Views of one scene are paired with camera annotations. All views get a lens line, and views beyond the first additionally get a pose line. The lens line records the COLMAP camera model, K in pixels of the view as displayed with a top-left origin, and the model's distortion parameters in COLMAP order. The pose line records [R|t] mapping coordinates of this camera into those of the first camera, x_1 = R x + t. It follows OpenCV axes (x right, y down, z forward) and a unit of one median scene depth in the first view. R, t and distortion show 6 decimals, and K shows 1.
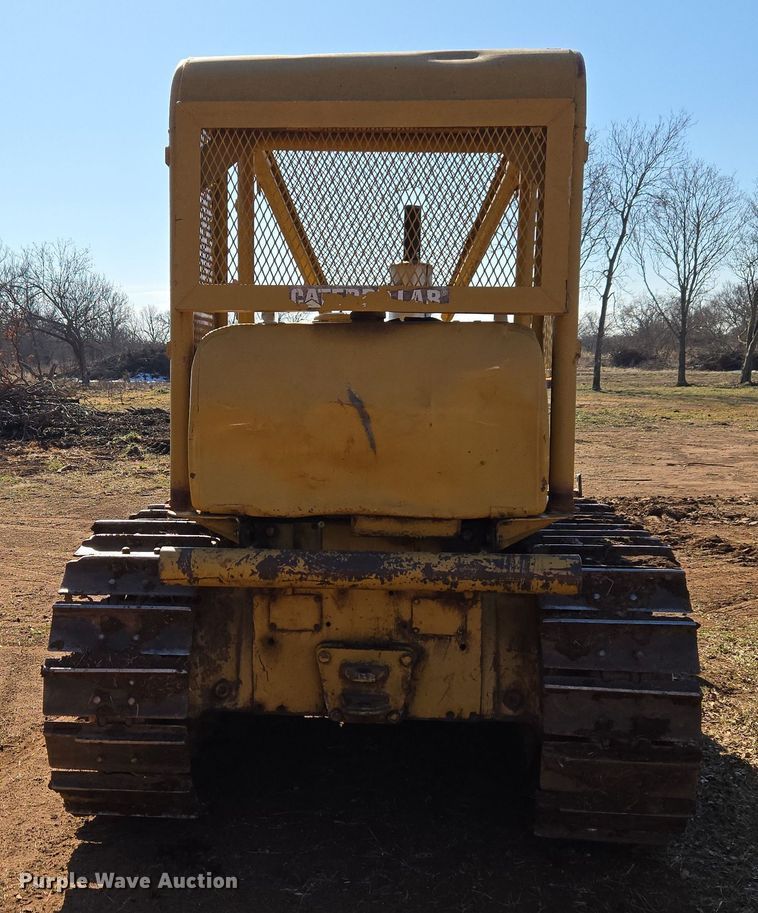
lens RADIAL K [[1198.3, 0, 378.9], [0, 1198.3, 481.7], [0, 0, 1]] dist [0.088838, -0.054035]
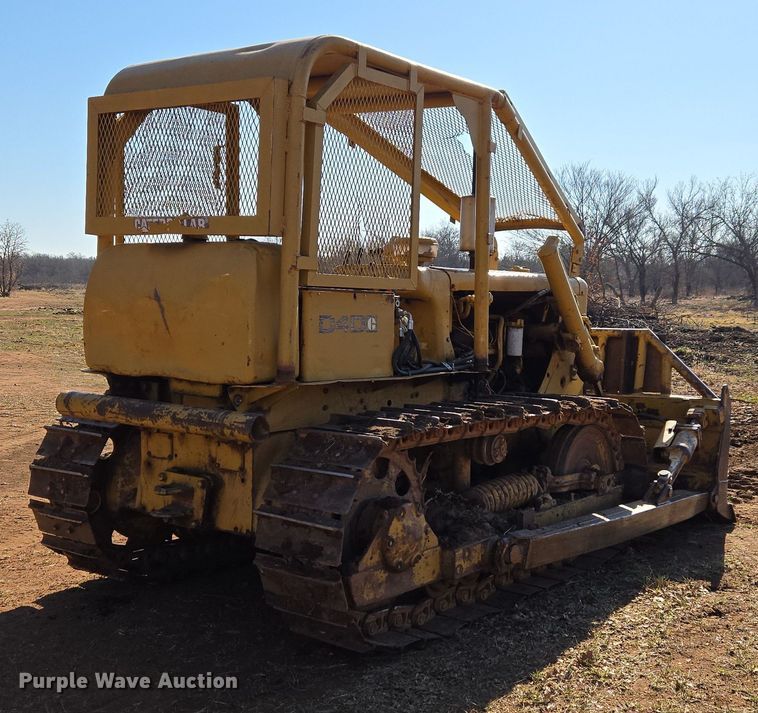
lens RADIAL K [[1093.9, 0, 379.1], [0, 1093.9, 389.4], [0, 0, 1]] dist [0.042729, -0.022160]
pose [[0.854370, 0.065889, -0.515472, 0.838925], [-0.066568, 0.997634, 0.017187, 0.002912], [0.515385, 0.019630, 0.856734, 0.014461]]
